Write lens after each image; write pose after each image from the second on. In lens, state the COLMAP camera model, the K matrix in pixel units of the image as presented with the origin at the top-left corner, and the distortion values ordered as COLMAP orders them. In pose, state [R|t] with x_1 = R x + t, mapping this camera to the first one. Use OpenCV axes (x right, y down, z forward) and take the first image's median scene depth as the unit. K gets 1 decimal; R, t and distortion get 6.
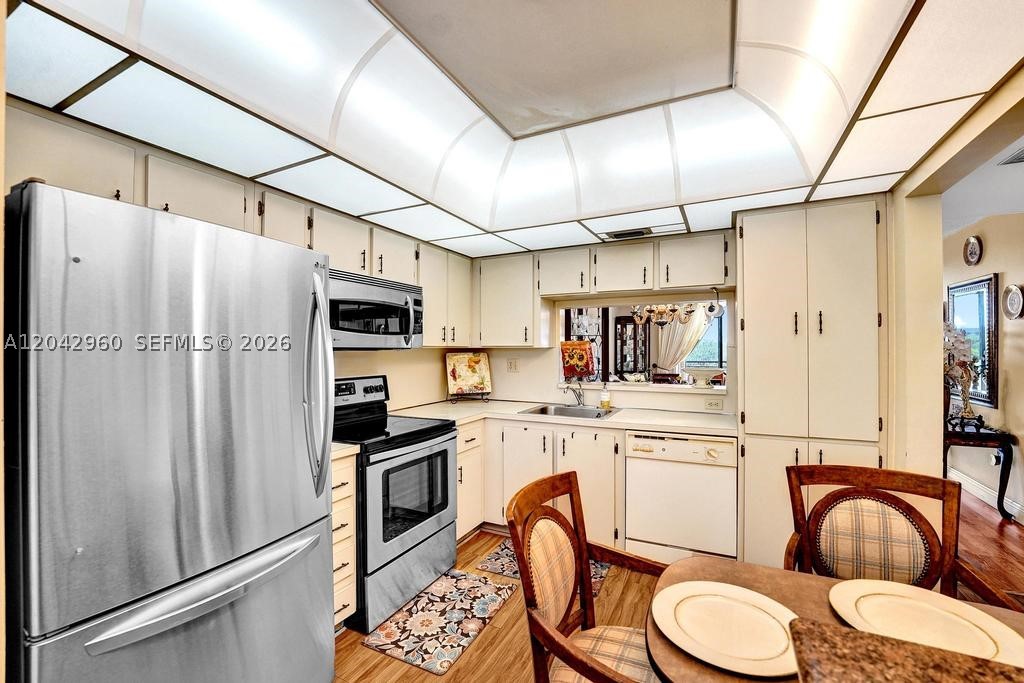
lens RADIAL K [[423.2, 0, 515.6], [0, 423.2, 350.2], [0, 0, 1]] dist [-0.028052, 0.003159]
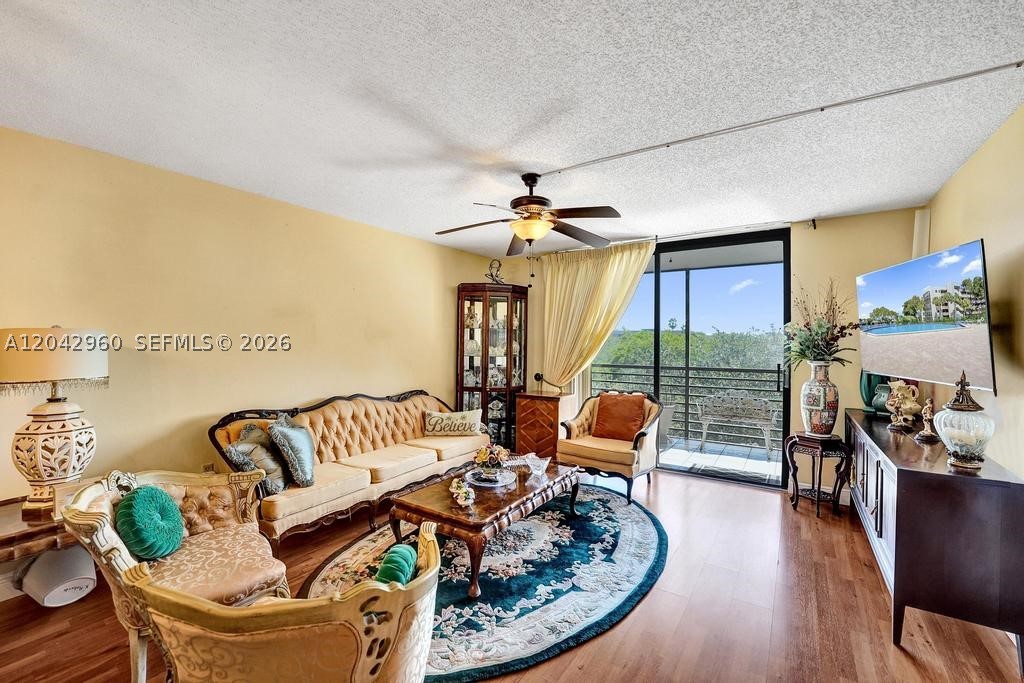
lens RADIAL K [[423.2, 0, 506.6], [0, 423.2, 342.6], [0, 0, 1]] dist [-0.028052, 0.003159]
pose [[0.988949, 0.016940, -0.147285, 1.337450], [-0.015132, 0.999796, 0.013387, -0.047667], [0.147481, -0.011010, 0.989004, 1.662376]]
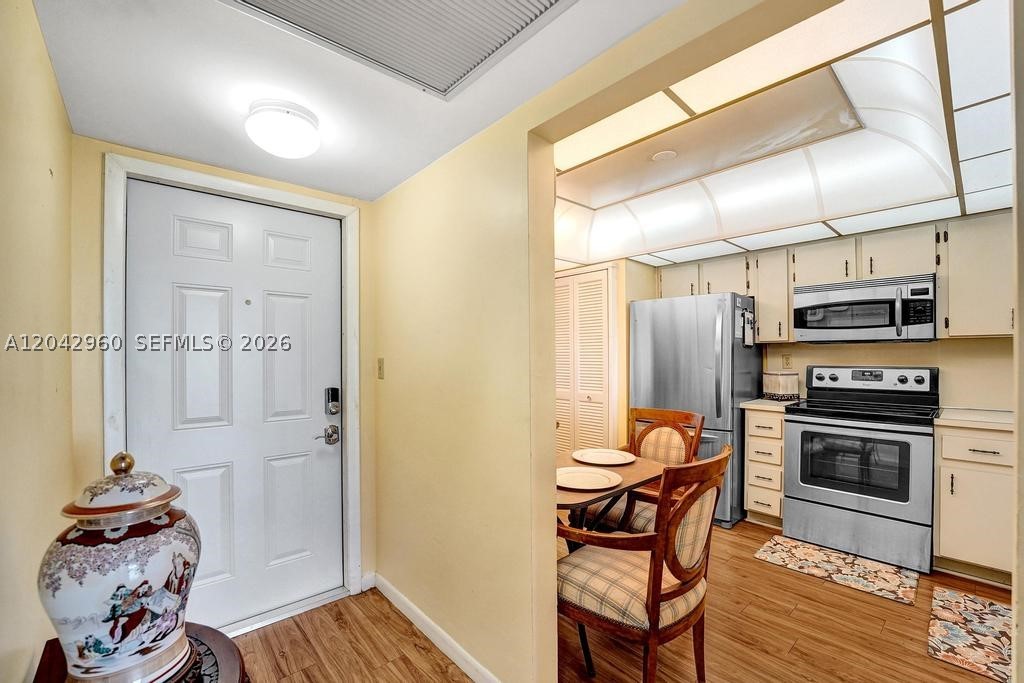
lens RADIAL K [[423.2, 0, 512.0], [0, 423.2, 359.2], [0, 0, 1]] dist [-0.028052, 0.003159]
pose [[-0.374739, 0.012915, -0.927040, 1.029376], [0.005540, 0.999916, 0.011691, 0.026358], [0.927114, -0.000754, -0.374780, 0.501304]]
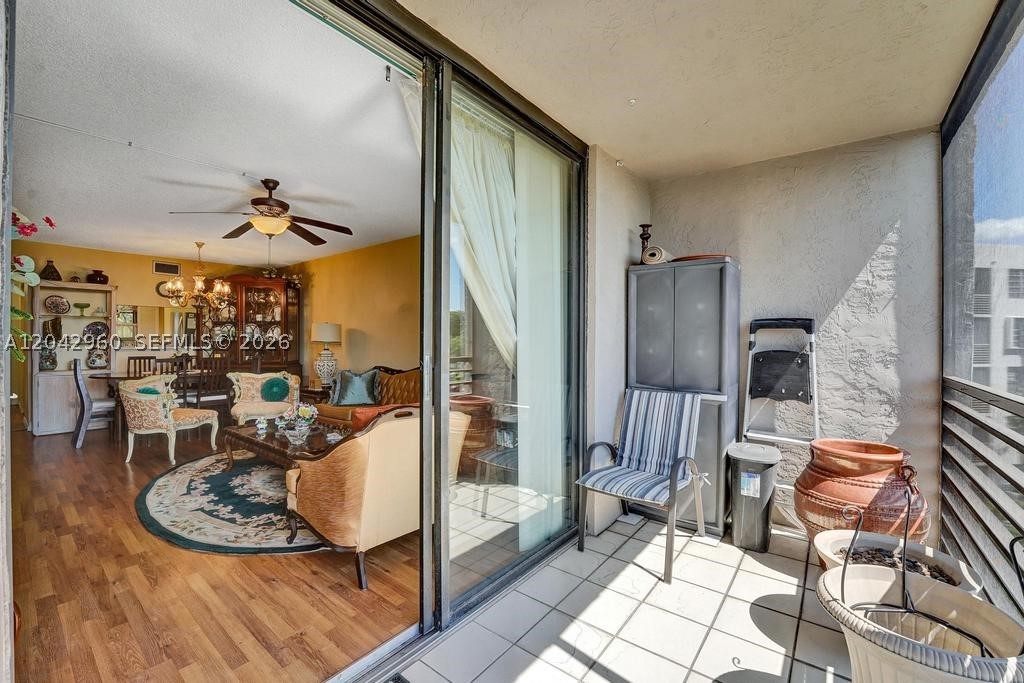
lens RADIAL K [[423.2, 0, 515.4], [0, 423.2, 338.3], [0, 0, 1]] dist [-0.028052, 0.003159]
pose [[-0.196718, 0.009935, -0.980410, 2.408842], [-0.009831, 0.999878, 0.012104, -0.000550], [0.980411, 0.012019, -0.196597, 3.826239]]
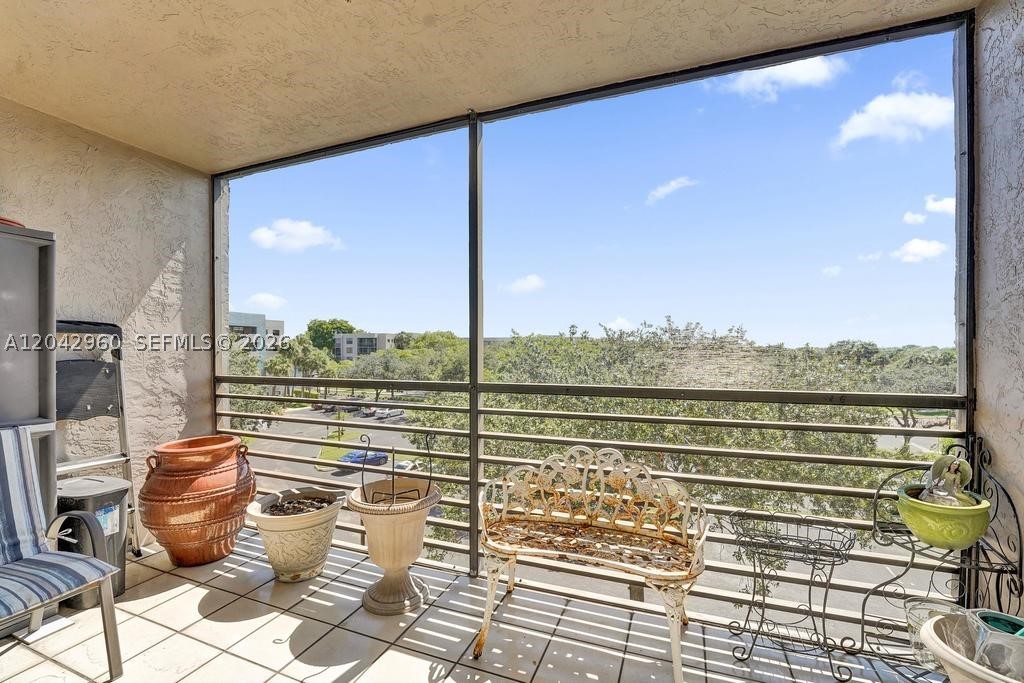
lens RADIAL K [[423.2, 0, 516.3], [0, 423.2, 350.3], [0, 0, 1]] dist [-0.028052, 0.003159]
pose [[0.995188, 0.015828, 0.096700, 2.023480], [-0.015142, 0.999855, -0.007824, 0.011263], [-0.096809, 0.006322, 0.995283, 3.268822]]
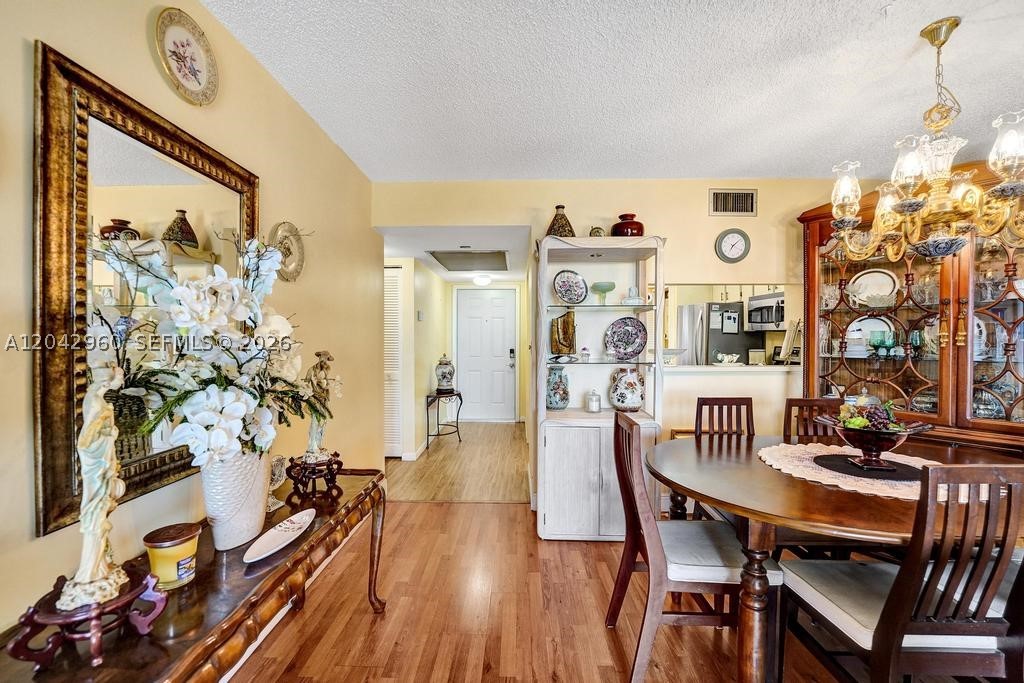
lens RADIAL K [[423.2, 0, 505.7], [0, 423.2, 344.4], [0, 0, 1]] dist [-0.028052, 0.003159]
pose [[-0.907261, 0.016405, -0.420249, 1.437761], [0.005442, 0.999613, 0.027272, -0.000843], [0.420534, 0.022455, -0.906999, 2.058570]]
